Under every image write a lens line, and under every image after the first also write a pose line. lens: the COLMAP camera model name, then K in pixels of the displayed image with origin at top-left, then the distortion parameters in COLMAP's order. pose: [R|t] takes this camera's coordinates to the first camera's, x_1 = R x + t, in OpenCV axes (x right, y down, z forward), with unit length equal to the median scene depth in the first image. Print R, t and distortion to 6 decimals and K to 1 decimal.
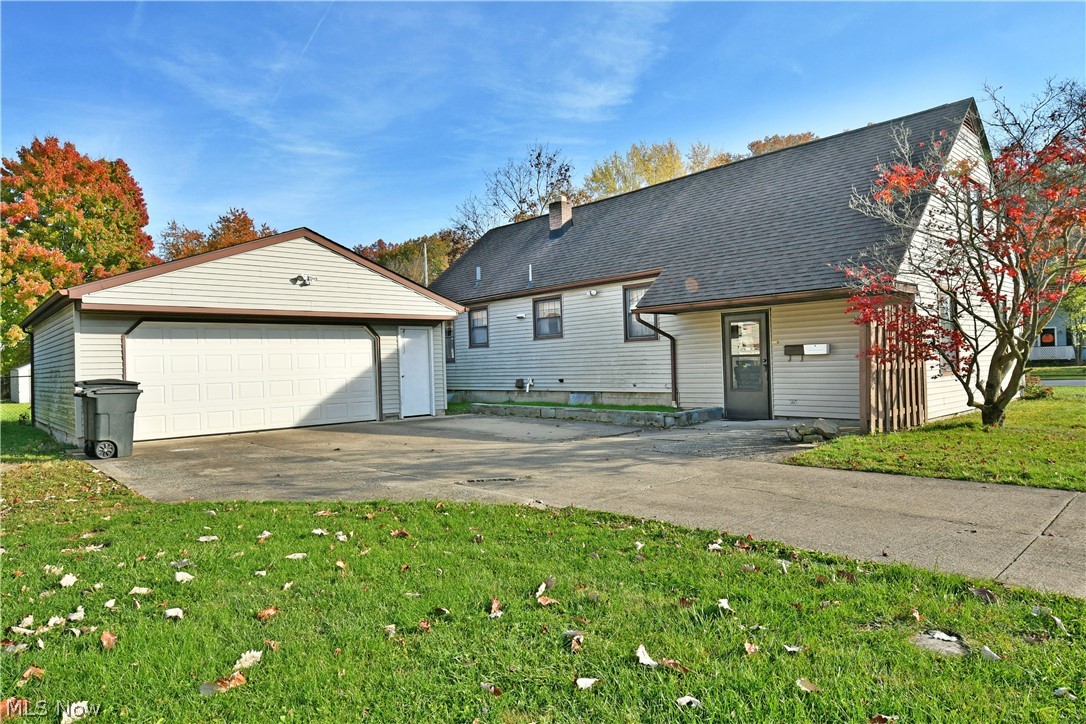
lens RADIAL K [[677.6, 0, 544.2], [0, 677.6, 381.9], [0, 0, 1]] dist [-0.013489, -0.005430]
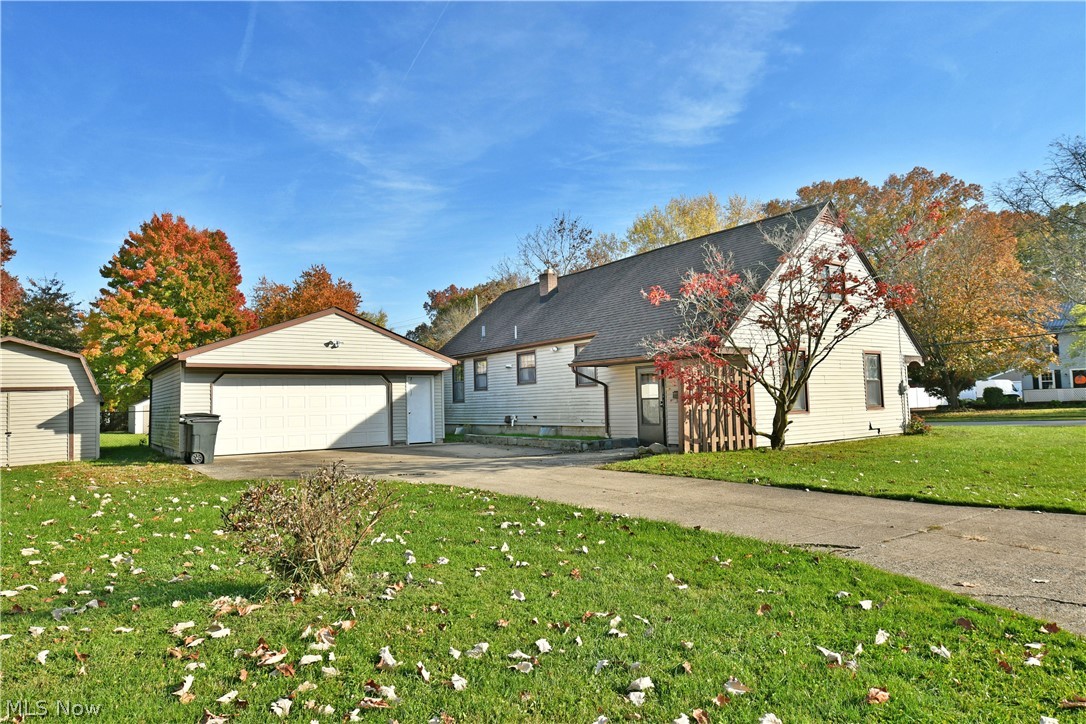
lens RADIAL K [[677.6, 0, 542.4], [0, 677.6, 388.2], [0, 0, 1]] dist [-0.013489, -0.005430]
pose [[0.993311, 0.002112, -0.115451, 0.201388], [-0.007504, 0.998900, -0.046287, 0.003167], [0.115226, 0.046844, 0.992234, -0.291327]]
